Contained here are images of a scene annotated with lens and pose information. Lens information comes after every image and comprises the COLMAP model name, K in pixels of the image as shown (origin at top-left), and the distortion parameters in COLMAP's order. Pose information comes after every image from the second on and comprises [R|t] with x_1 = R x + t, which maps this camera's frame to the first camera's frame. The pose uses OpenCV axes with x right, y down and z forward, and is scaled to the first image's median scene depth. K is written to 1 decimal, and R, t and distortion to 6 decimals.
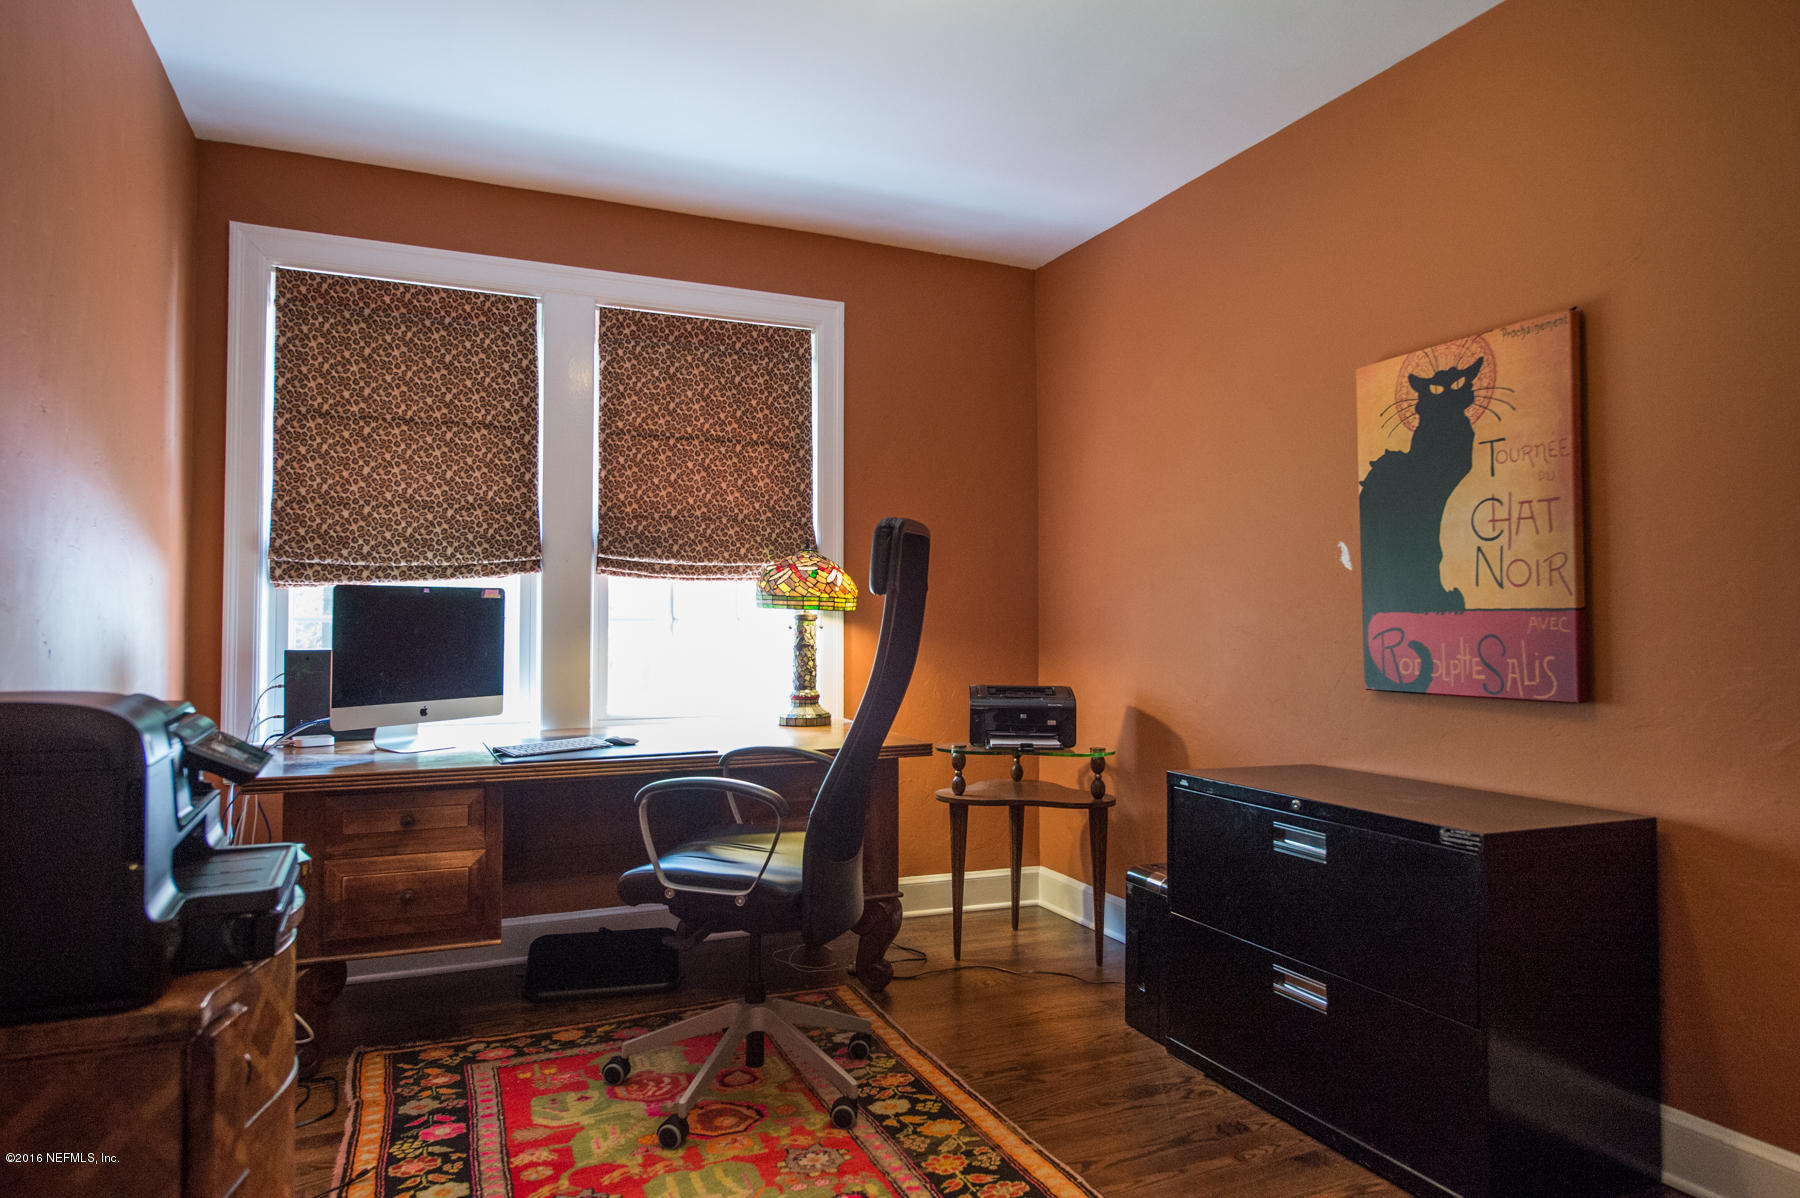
lens RADIAL K [[1081.8, 0, 899.4], [0, 1081.8, 601.4], [0, 0, 1]] dist [-0.000069, 0.000164]
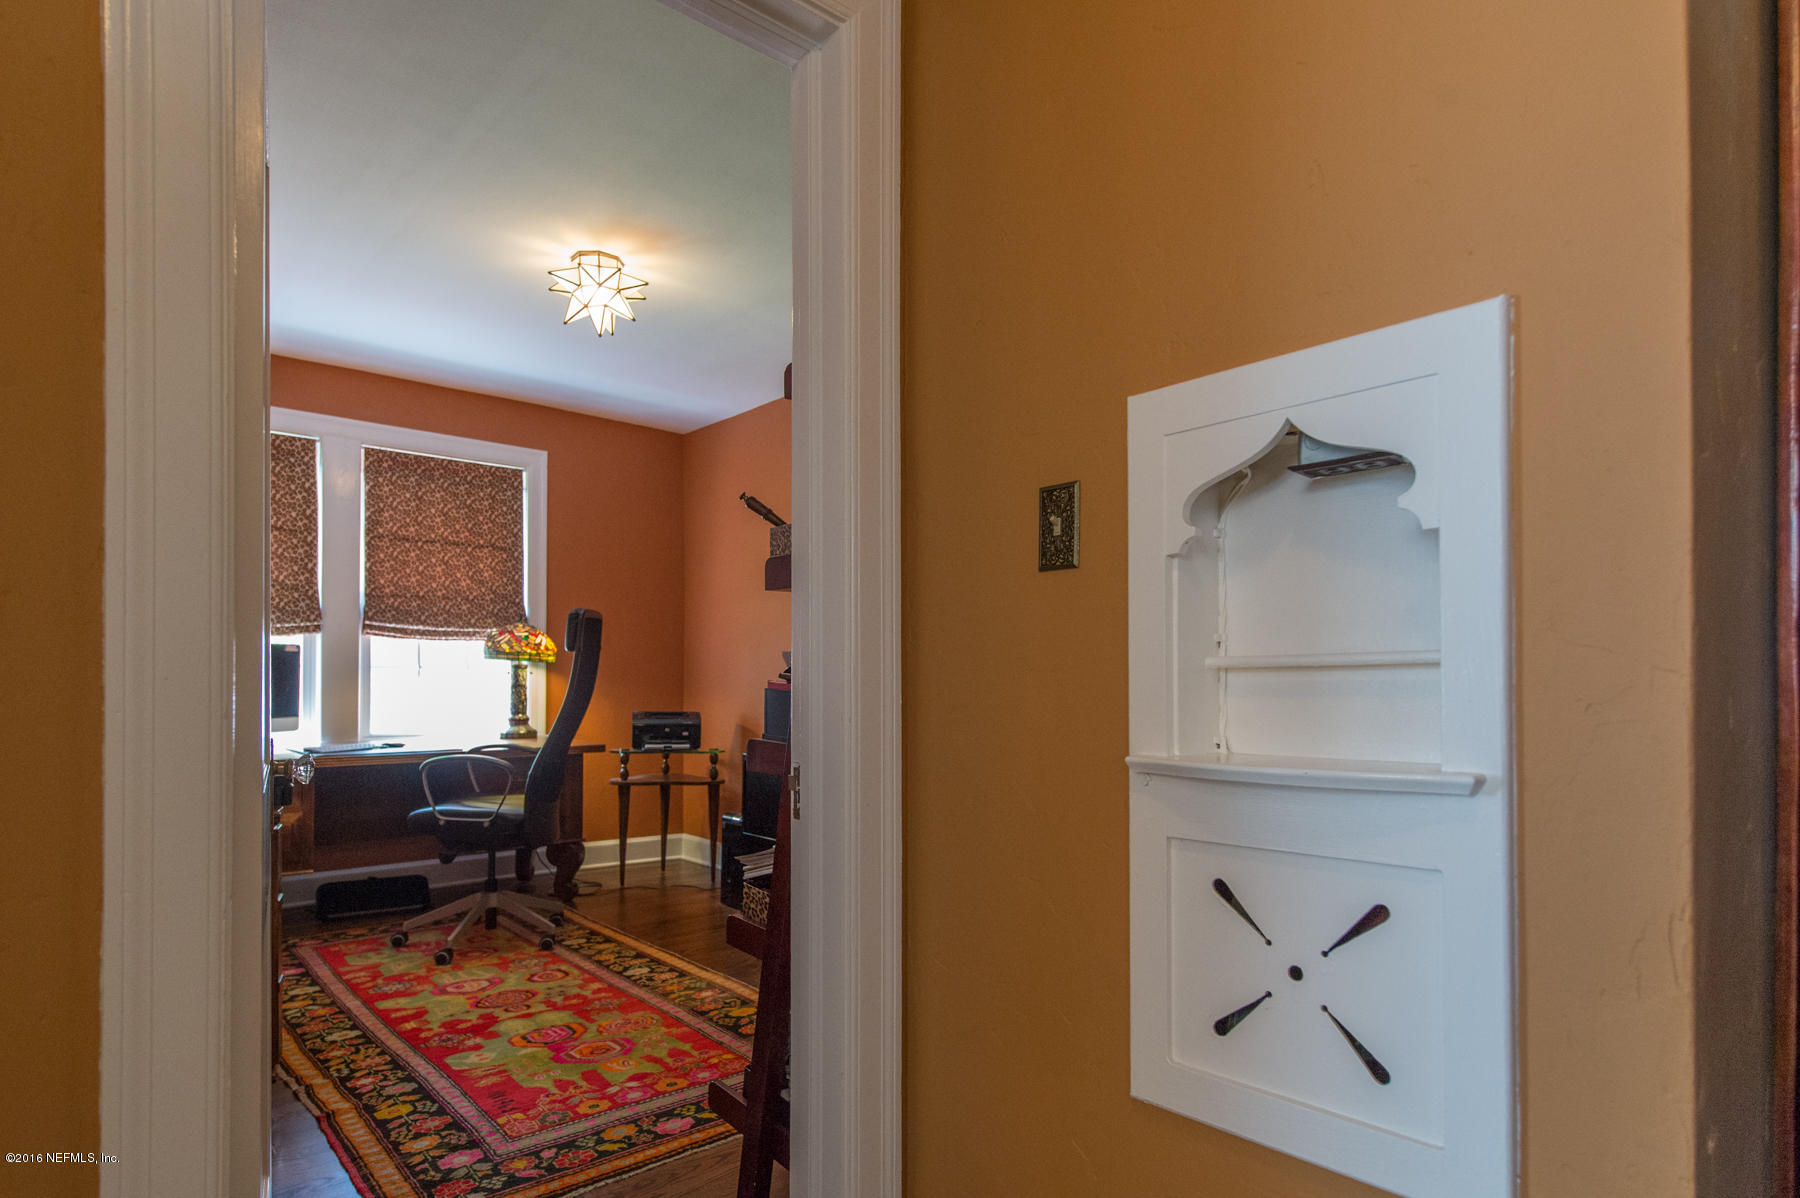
lens RADIAL K [[980.5, 0, 904.7], [0, 980.5, 670.8], [0, 0, 1]] dist [0.012852, -0.000702]
pose [[0.953304, 0.007100, 0.301928, 0.011928], [-0.011516, 0.999851, 0.012849, -0.002754], [-0.301792, -0.015726, 0.953244, -0.474716]]
